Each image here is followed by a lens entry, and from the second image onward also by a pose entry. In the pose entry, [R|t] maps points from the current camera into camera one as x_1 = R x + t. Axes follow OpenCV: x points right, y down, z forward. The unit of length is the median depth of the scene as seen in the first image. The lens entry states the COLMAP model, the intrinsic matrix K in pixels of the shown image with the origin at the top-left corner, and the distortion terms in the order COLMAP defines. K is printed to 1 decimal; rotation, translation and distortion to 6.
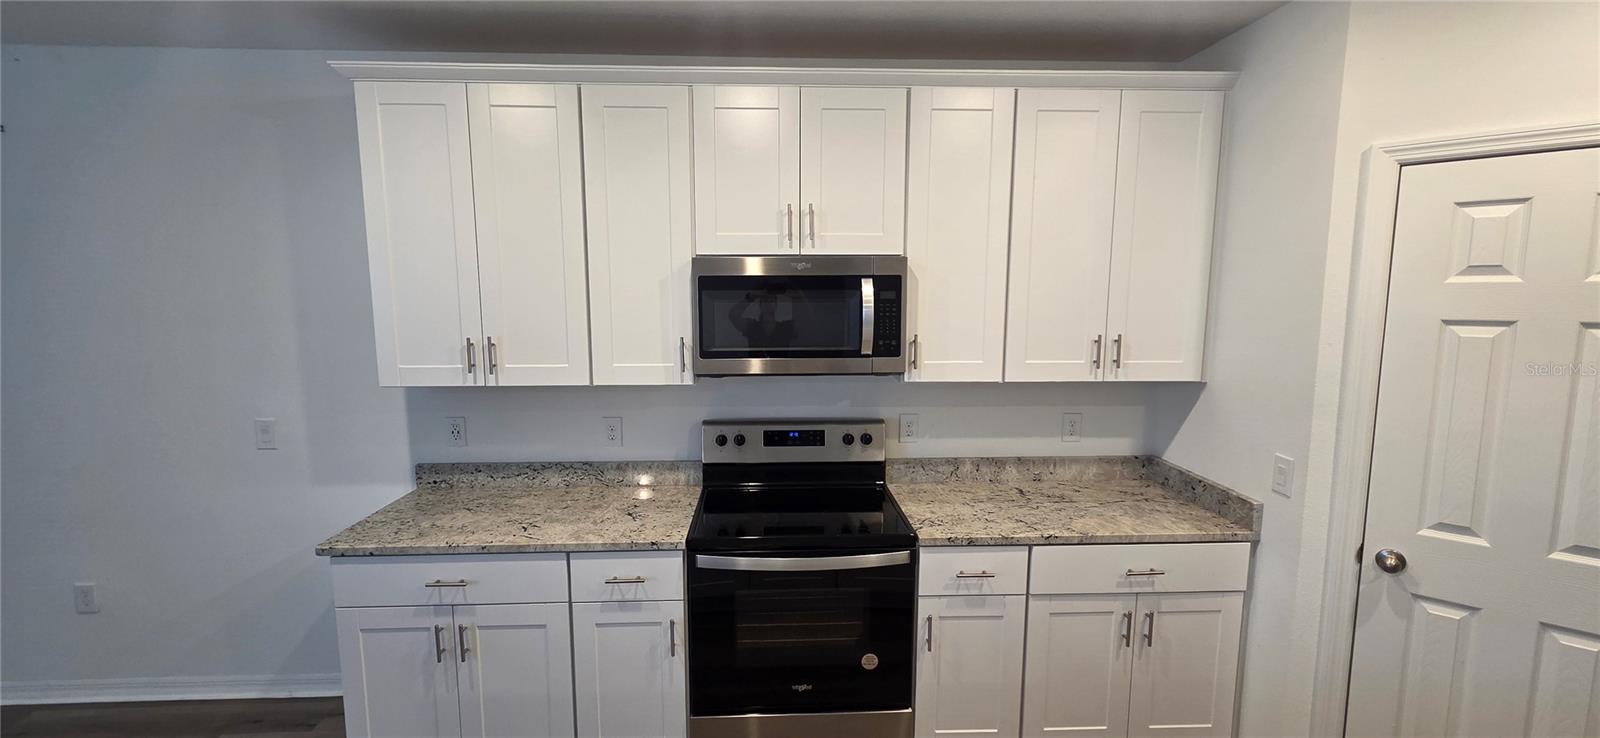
lens RADIAL K [[652.3, 0, 792.0], [0, 652.3, 368.9], [0, 0, 1]] dist [0.008441, -0.000281]
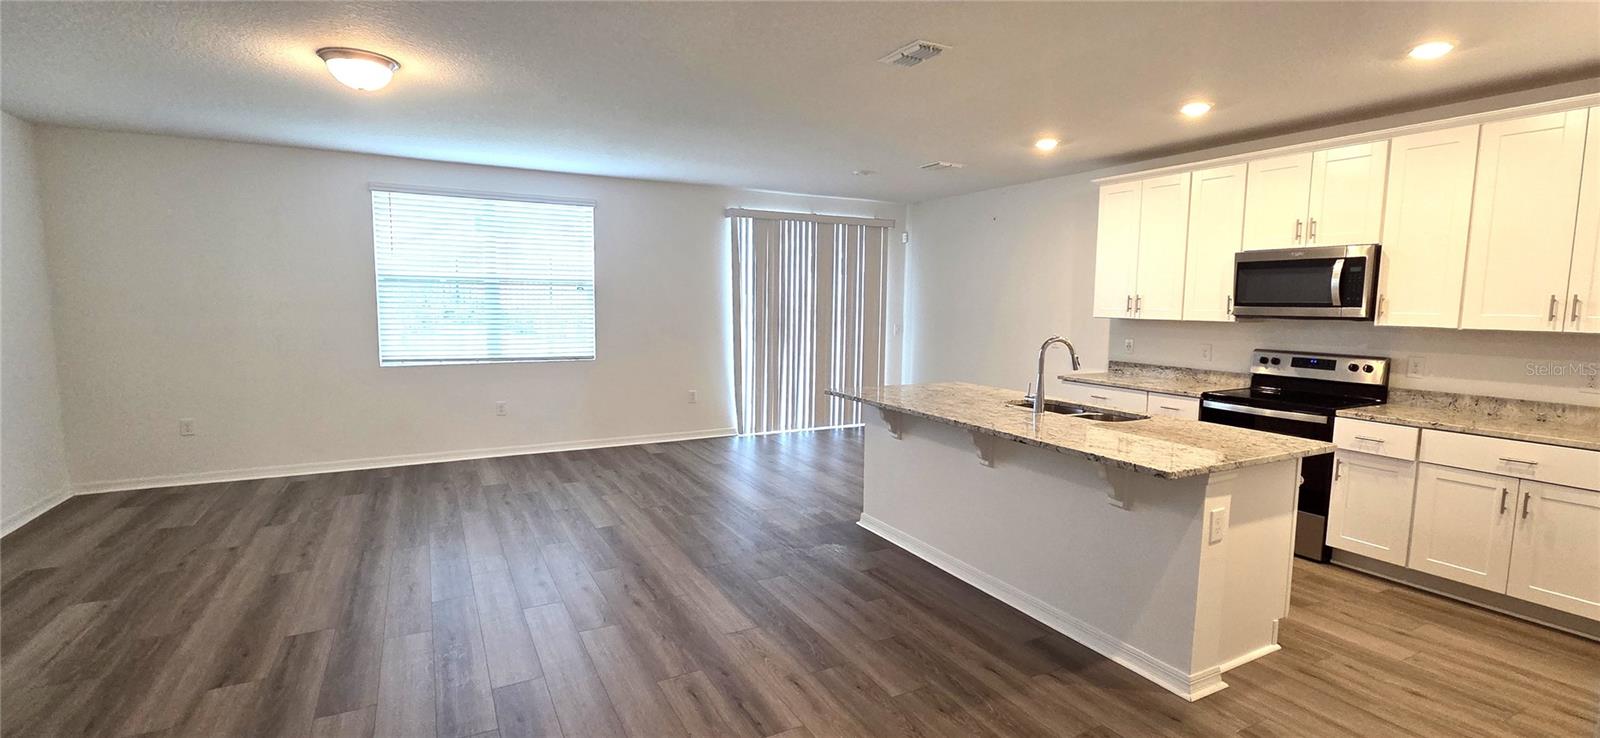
lens RADIAL K [[697.5, 0, 798.6], [0, 697.5, 369.7], [0, 0, 1]] dist [0.008846, -0.001811]
pose [[0.440199, 0.096524, -0.892697, 1.045198], [-0.123380, 0.991277, 0.046343, 0.210934], [0.889383, 0.089741, 0.448268, -0.931100]]
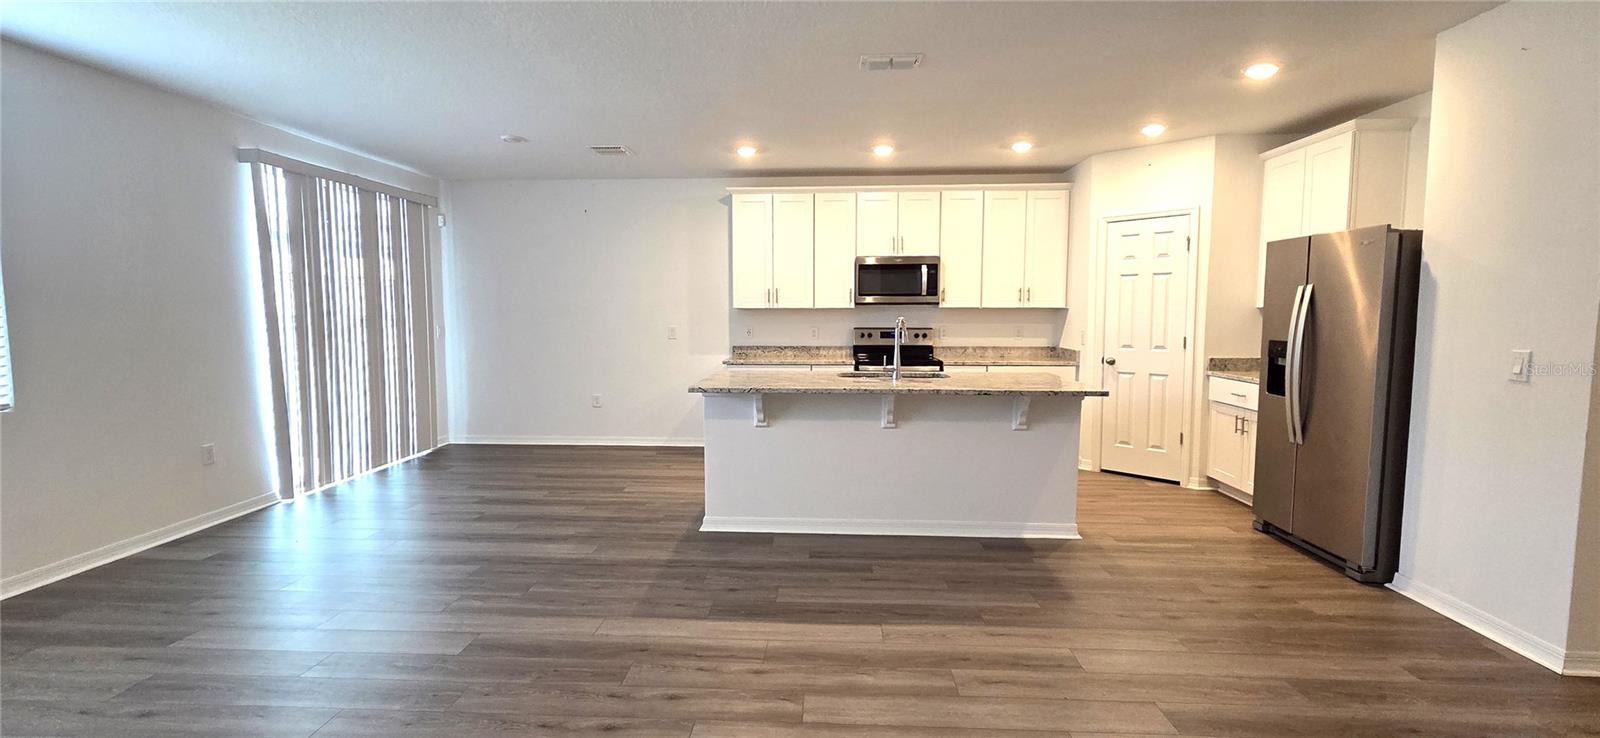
lens RADIAL K [[697.5, 0, 795.1], [0, 697.5, 363.8], [0, 0, 1]] dist [0.008846, -0.001811]
pose [[0.995881, 0.006670, -0.090420, -0.129109], [-0.010816, 0.998908, -0.045449, 0.351387], [0.090018, 0.046240, 0.994866, -1.624254]]
